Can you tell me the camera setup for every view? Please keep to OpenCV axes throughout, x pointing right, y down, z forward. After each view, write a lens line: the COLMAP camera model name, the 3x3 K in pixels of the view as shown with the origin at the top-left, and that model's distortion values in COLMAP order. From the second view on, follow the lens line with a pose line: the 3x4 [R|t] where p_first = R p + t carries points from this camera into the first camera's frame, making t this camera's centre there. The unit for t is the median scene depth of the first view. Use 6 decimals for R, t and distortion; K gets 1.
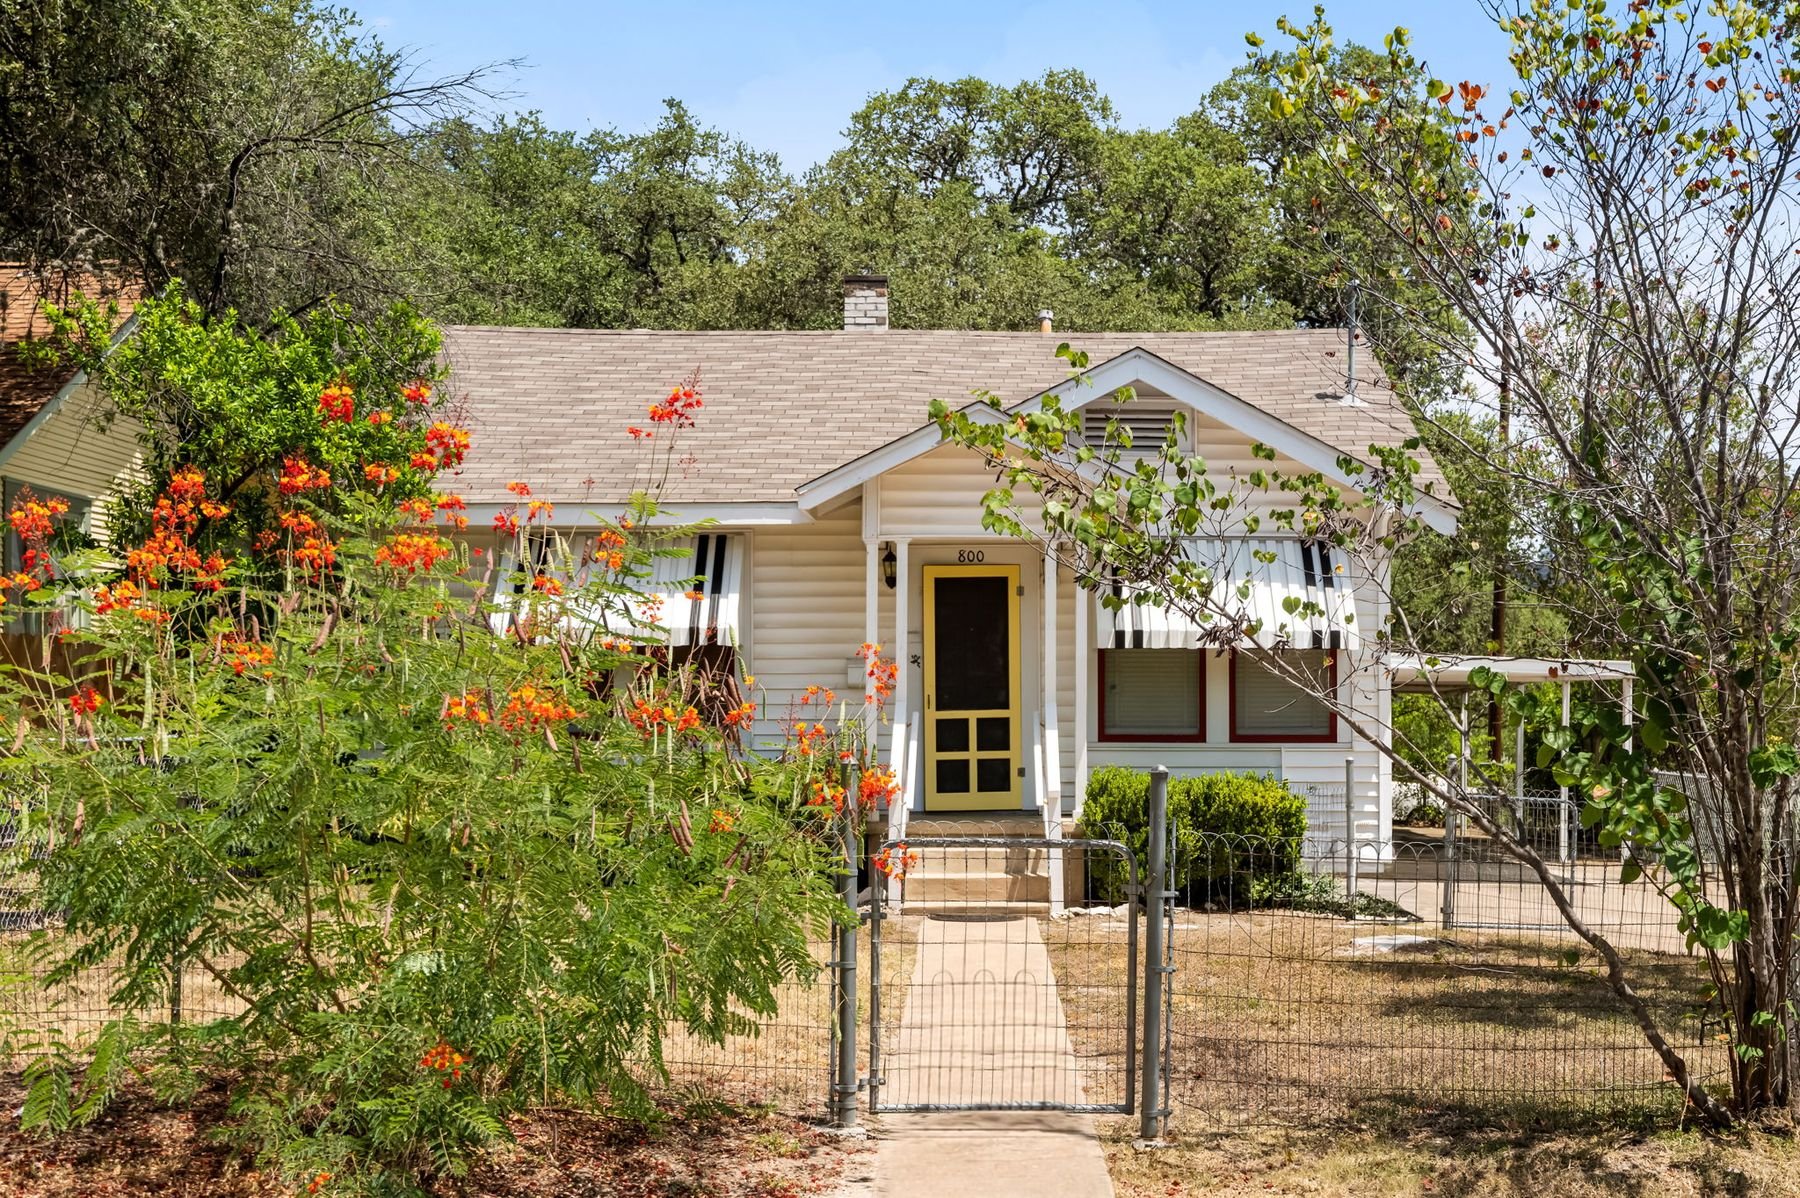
lens RADIAL K [[2086.9, 0, 985.0], [0, 2086.9, 696.1], [0, 0, 1]] dist [-0.003599, -0.011535]
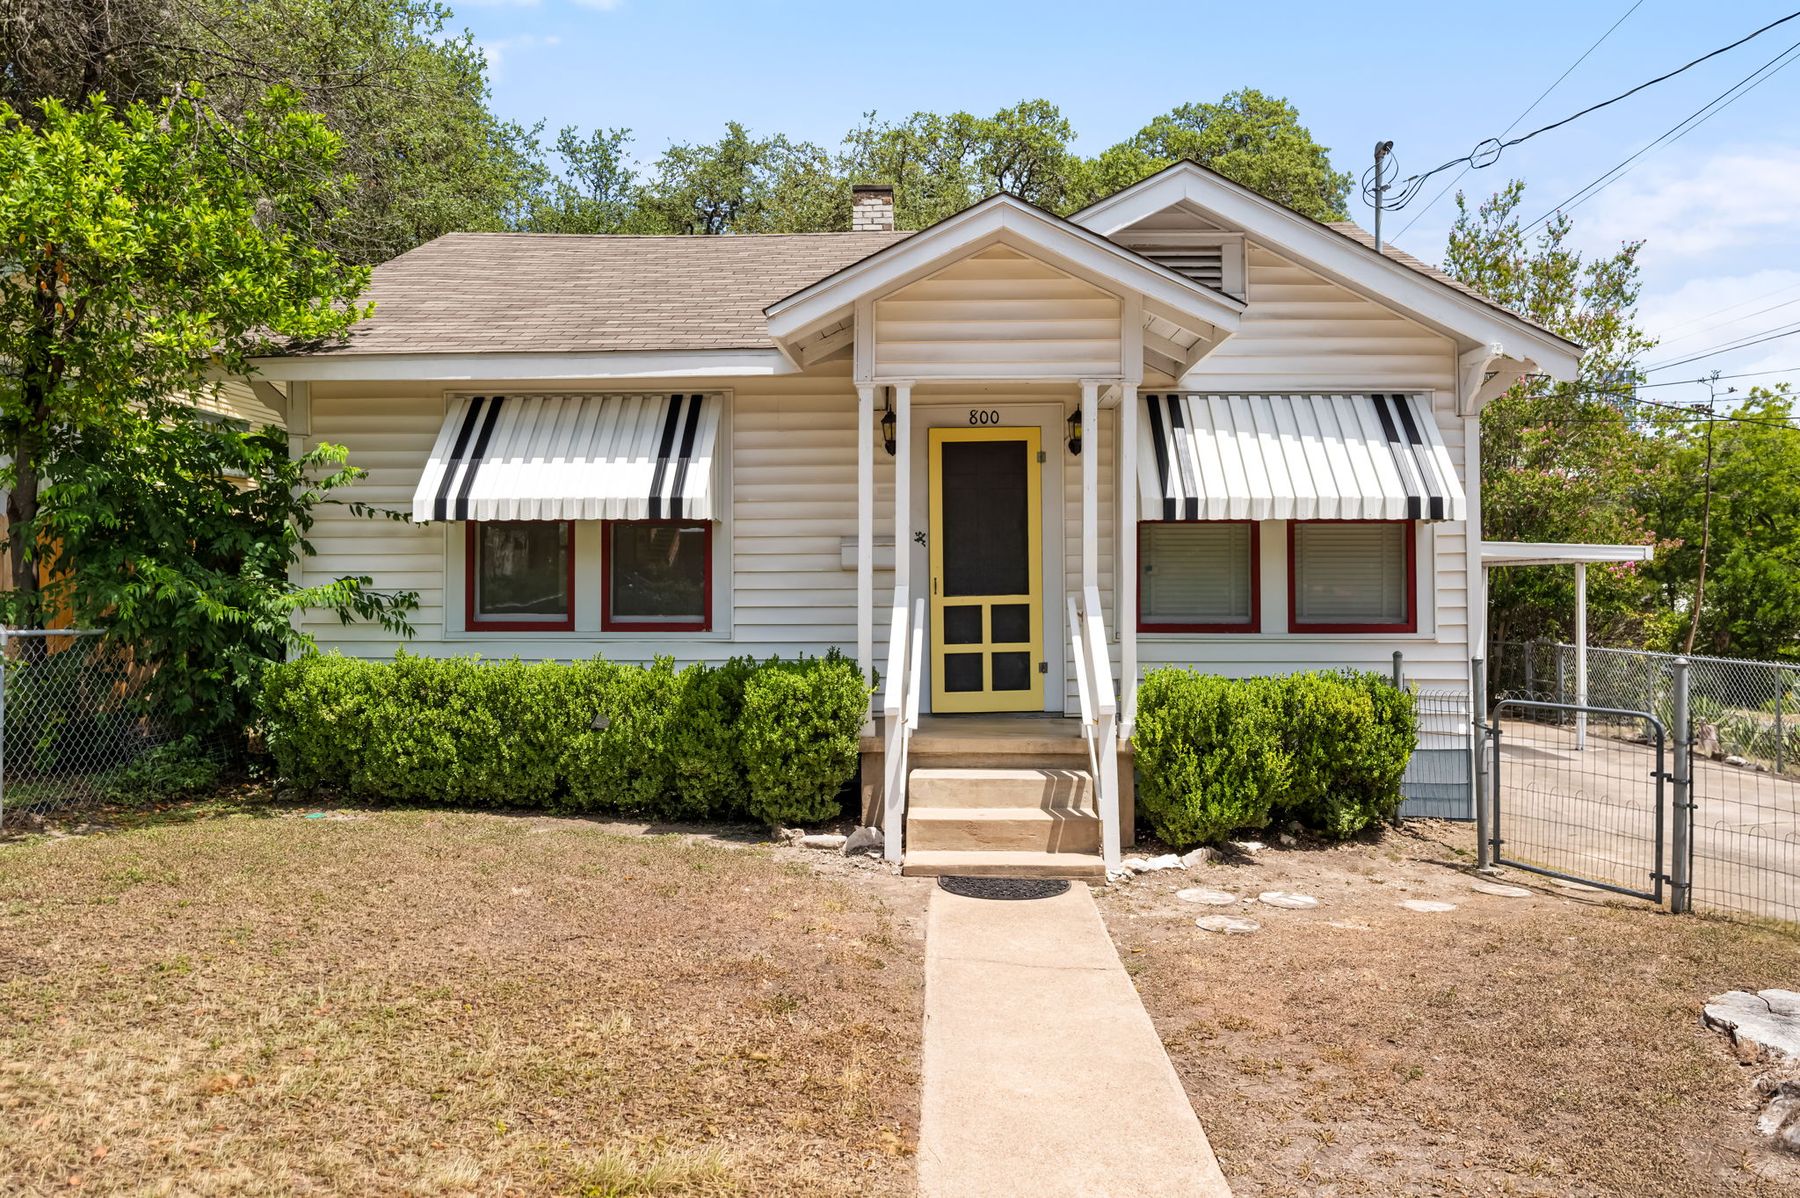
lens RADIAL K [[1150.8, 0, 918.5], [0, 1150.8, 559.5], [0, 0, 1]] dist [-0.005412, -0.001239]
pose [[0.999374, -0.002739, -0.035261, -0.017383], [0.002012, 0.999785, -0.020634, 0.001642], [0.035309, 0.020551, 0.999165, 0.533072]]
